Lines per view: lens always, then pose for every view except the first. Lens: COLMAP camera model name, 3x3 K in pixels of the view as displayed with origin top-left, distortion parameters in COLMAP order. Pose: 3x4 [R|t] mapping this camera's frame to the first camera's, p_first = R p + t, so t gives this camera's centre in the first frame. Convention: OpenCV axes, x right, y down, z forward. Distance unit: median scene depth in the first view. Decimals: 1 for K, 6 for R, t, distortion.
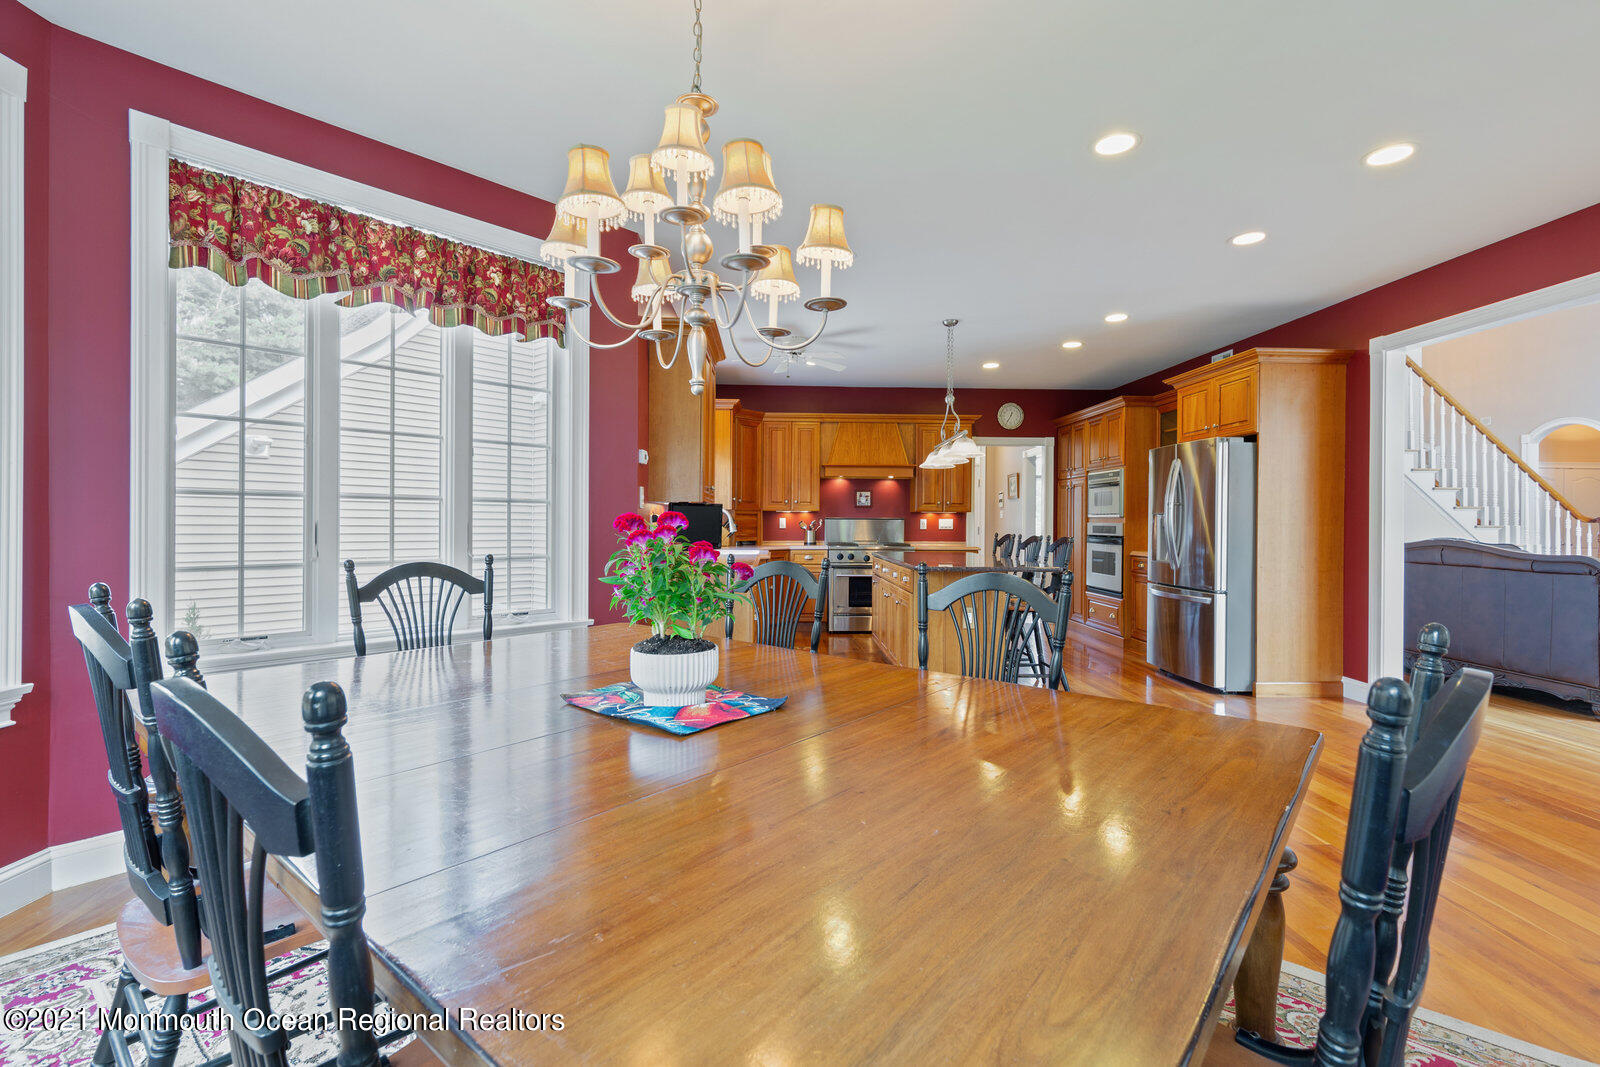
lens RADIAL K [[732.4, 0, 808.7], [0, 732.4, 528.6], [0, 0, 1]] dist [0.009696, 0.000092]
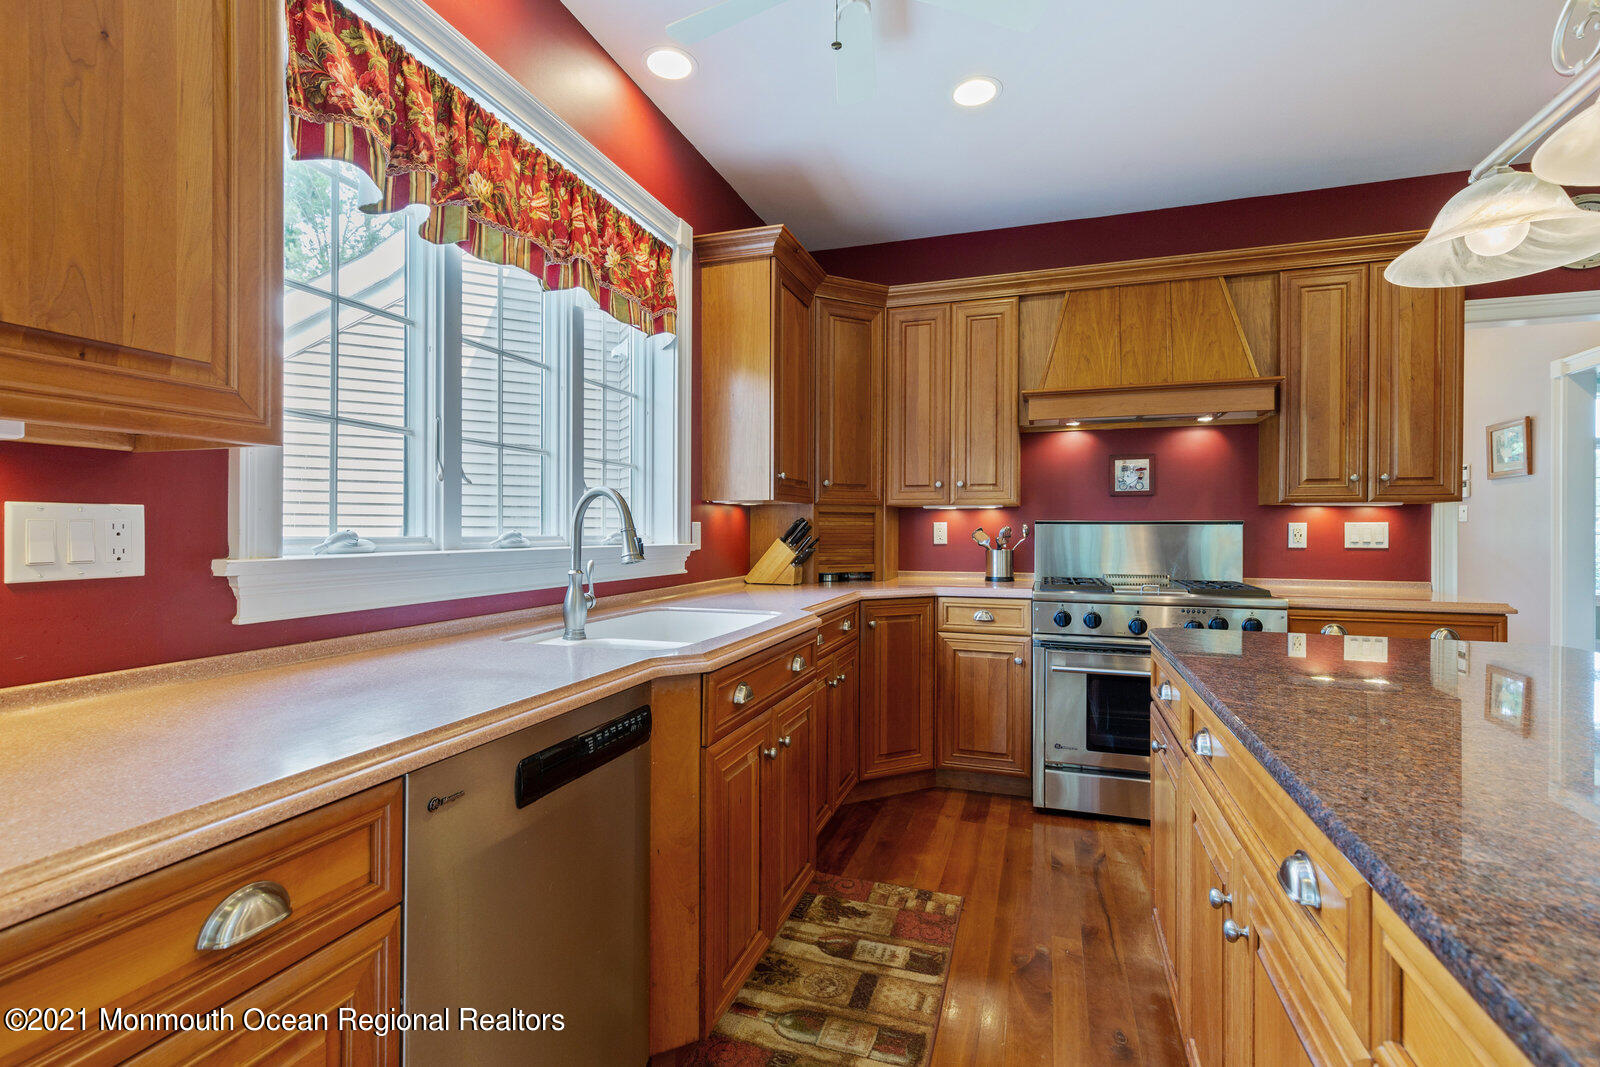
lens RADIAL K [[732.4, 0, 808.7], [0, 732.4, 528.6], [0, 0, 1]] dist [0.009696, 0.000092]
pose [[0.934811, -0.003823, -0.355124, 0.051730], [-0.001484, 0.999891, -0.014669, -0.003470], [0.355142, 0.014240, 0.934704, 0.549701]]
